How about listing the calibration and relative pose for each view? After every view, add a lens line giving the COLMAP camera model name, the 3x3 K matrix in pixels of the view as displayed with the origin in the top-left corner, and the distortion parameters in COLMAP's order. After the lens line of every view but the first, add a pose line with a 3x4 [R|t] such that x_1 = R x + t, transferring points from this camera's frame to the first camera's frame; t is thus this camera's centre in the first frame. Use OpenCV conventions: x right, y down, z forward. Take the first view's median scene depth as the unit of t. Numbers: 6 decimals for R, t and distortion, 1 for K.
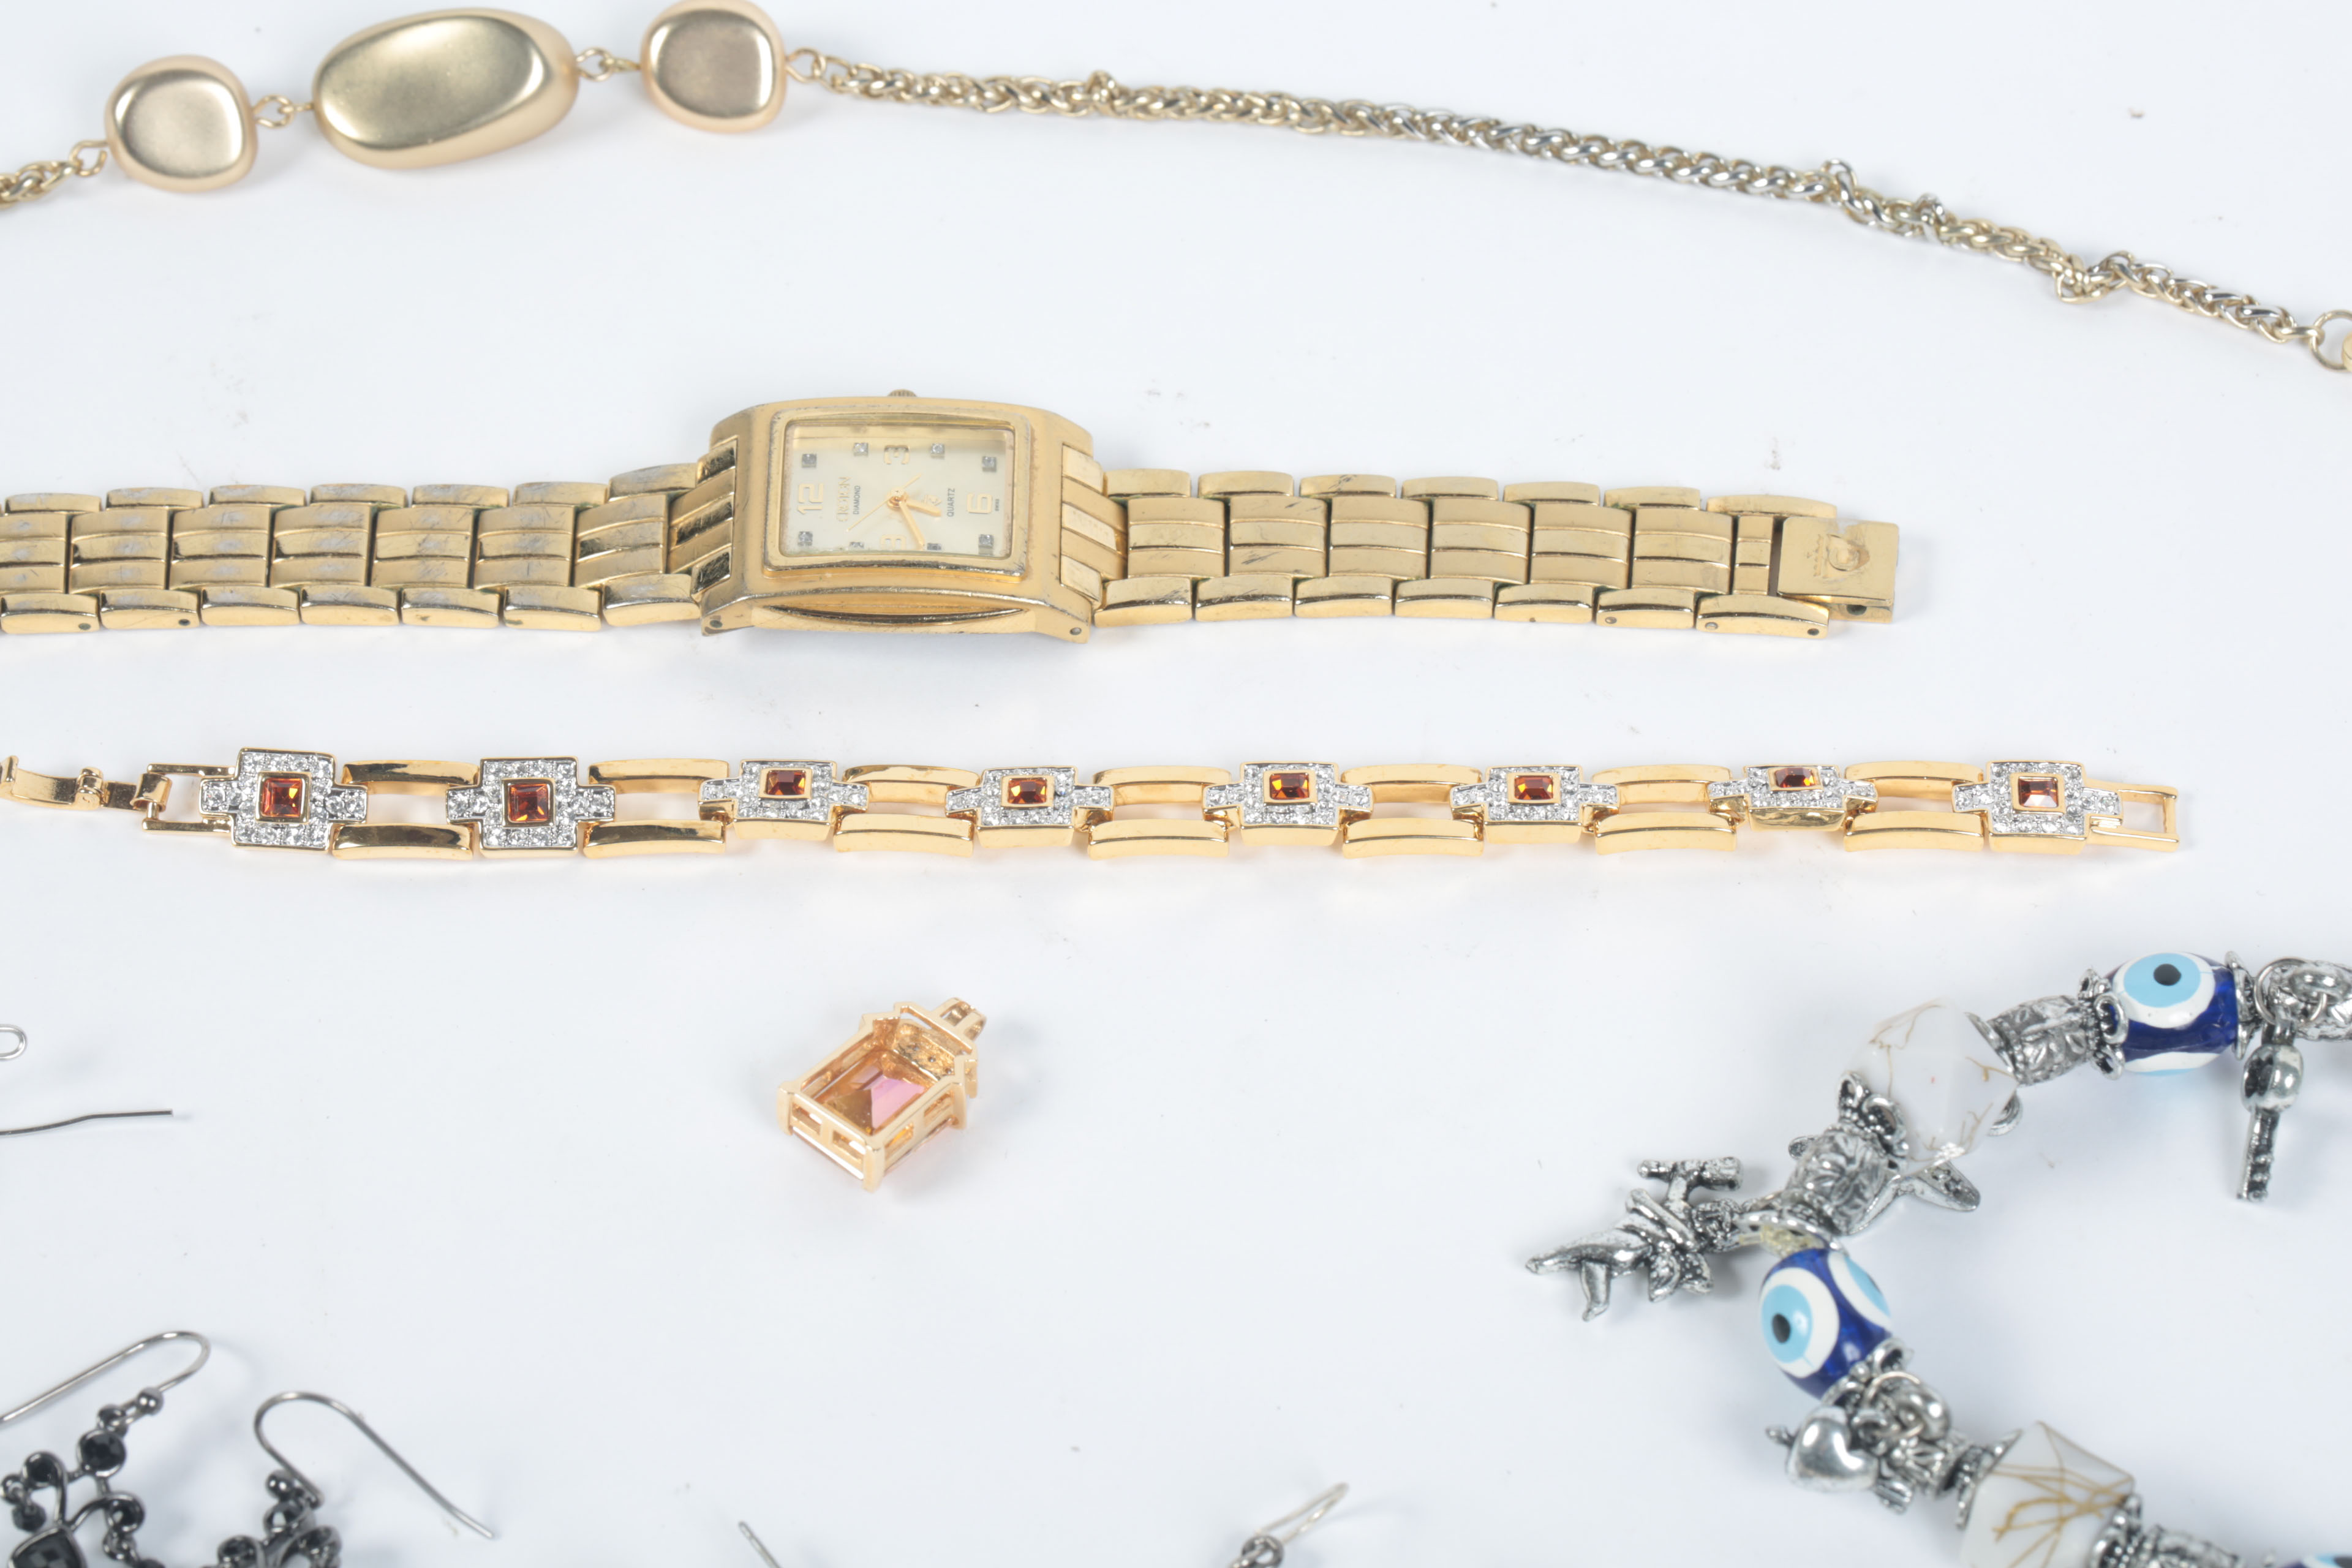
lens RADIAL K [[7053.6, 0, 1445.3], [0, 7053.6, 784.9], [0, 0, 1]] dist [-0.178405, 1.954942]
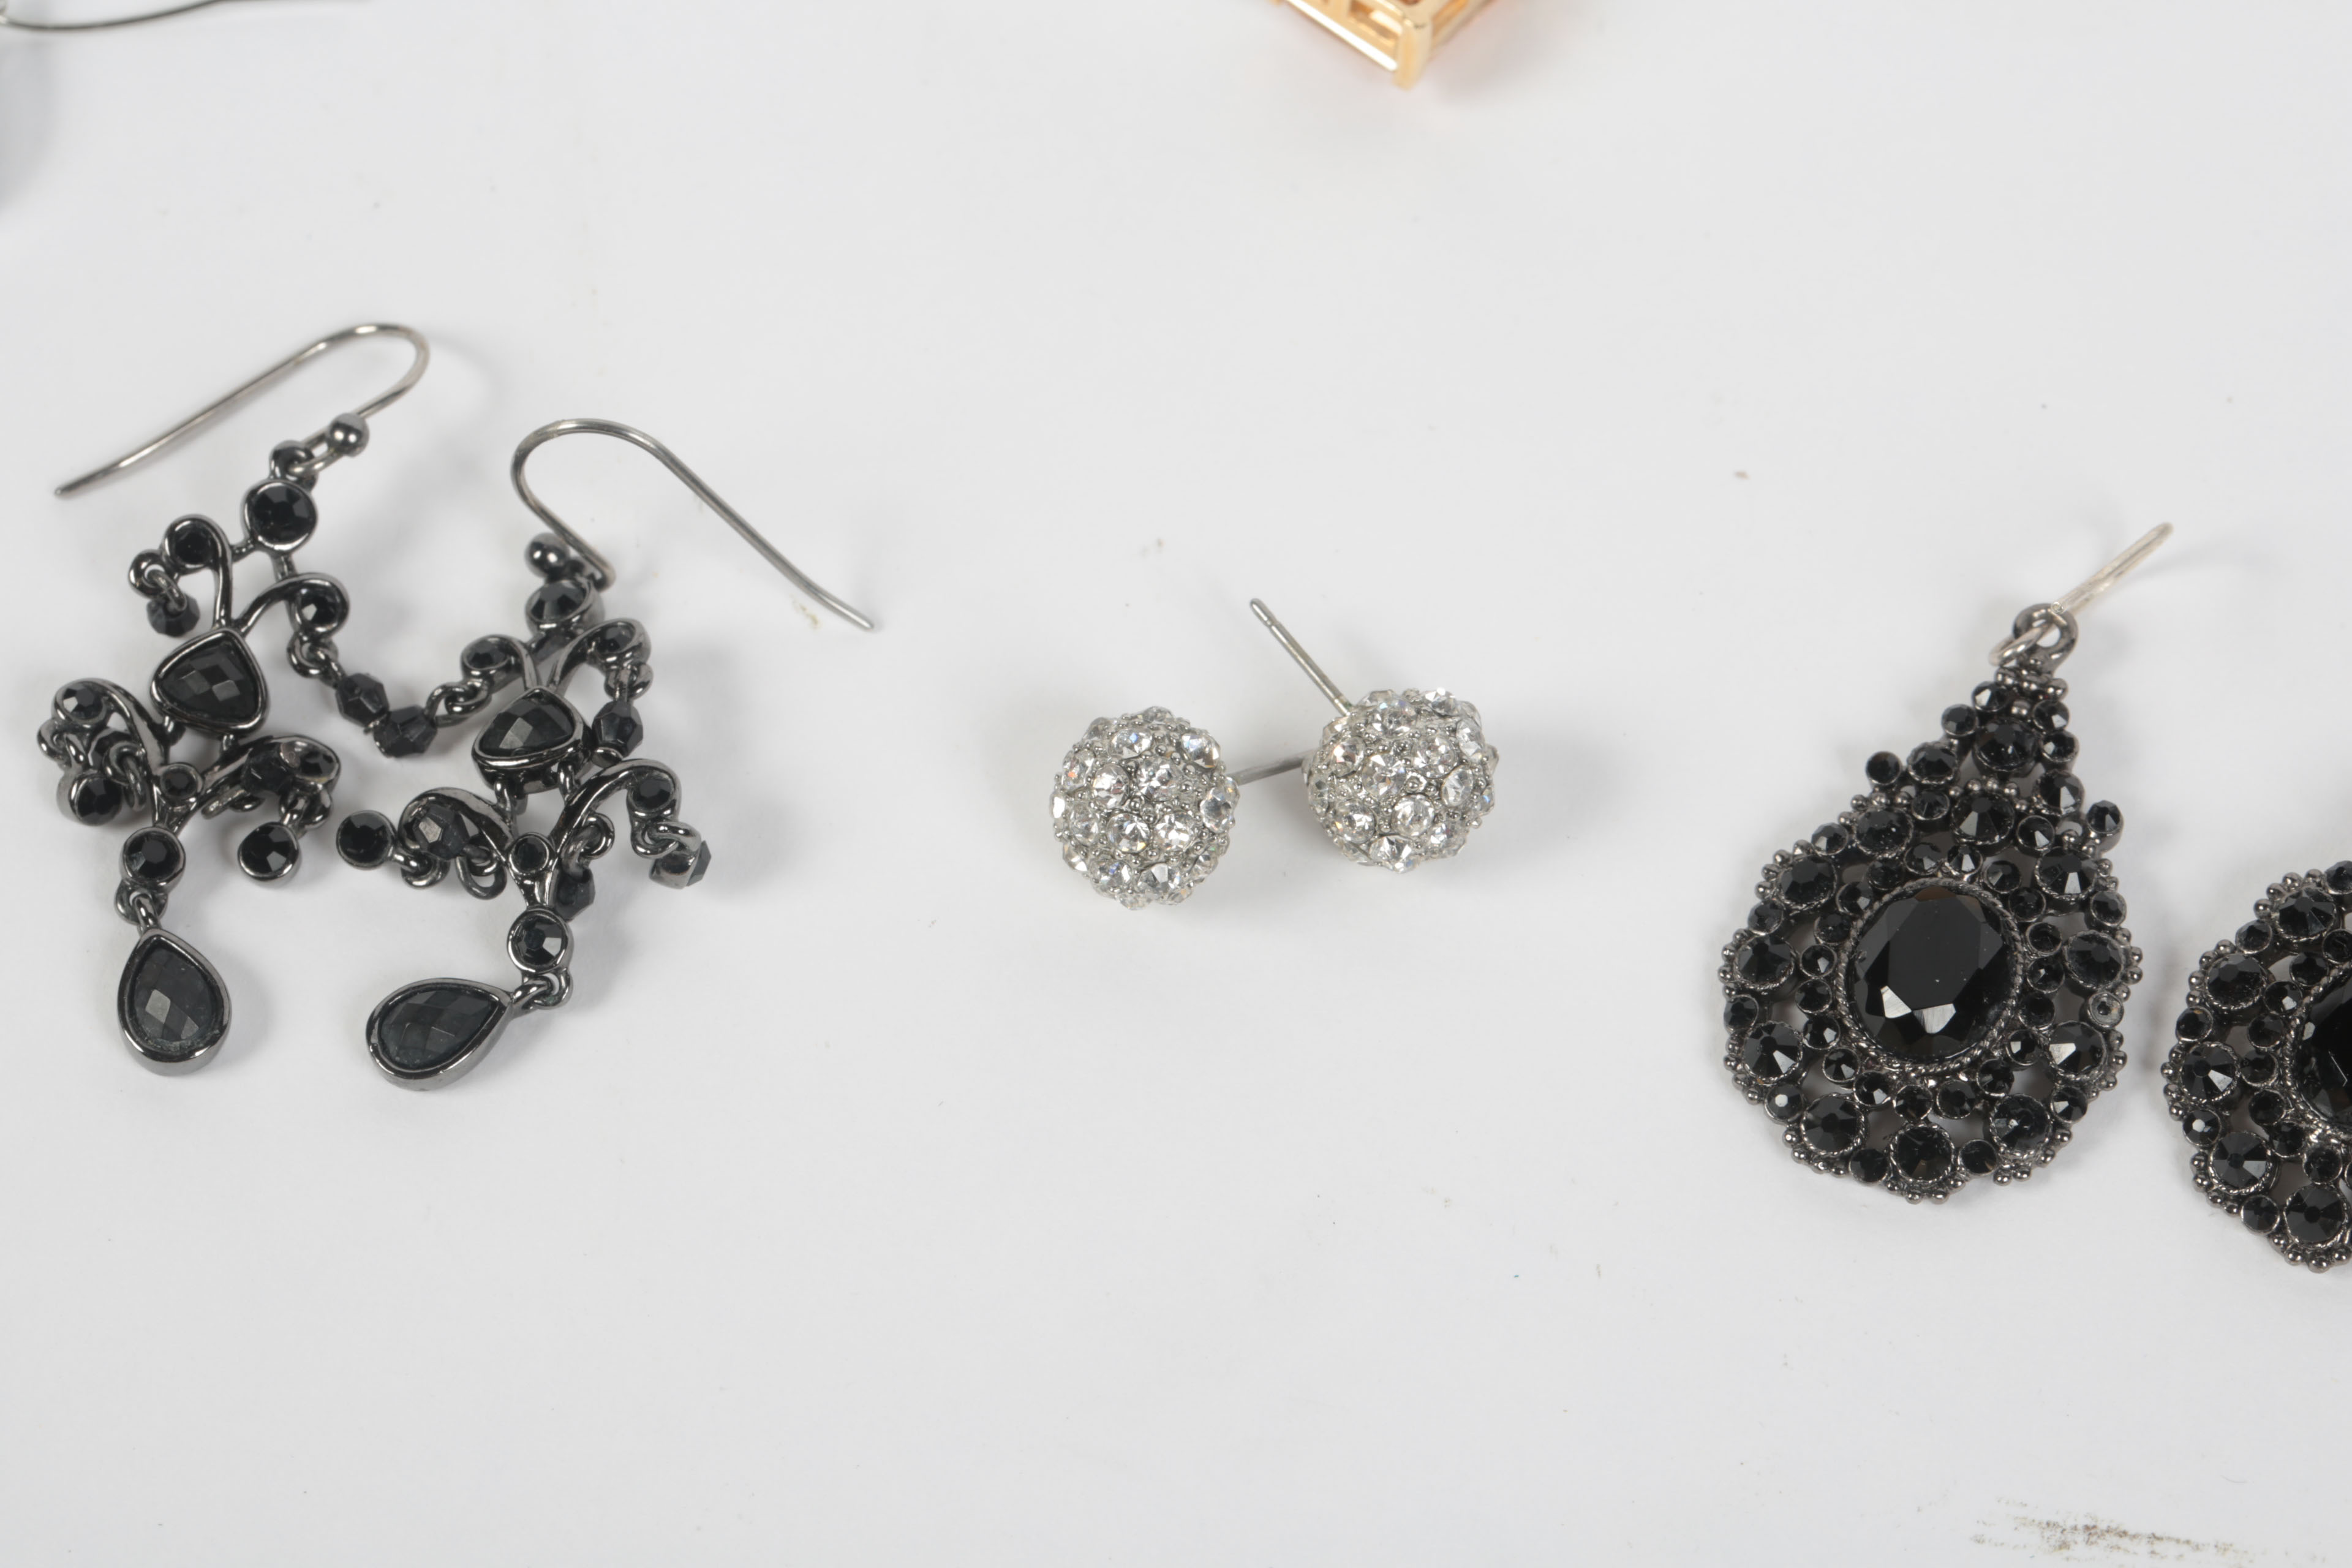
lens RADIAL K [[6899.6, 0, 1389.7], [0, 6899.6, 781.4], [0, 0, 1]] dist [-0.149947, 2.805442]
pose [[0.999791, -0.018335, 0.009014, -0.093202], [0.016540, 0.985356, 0.169706, 0.011732], [-0.011994, -0.169521, 0.985454, 0.357004]]
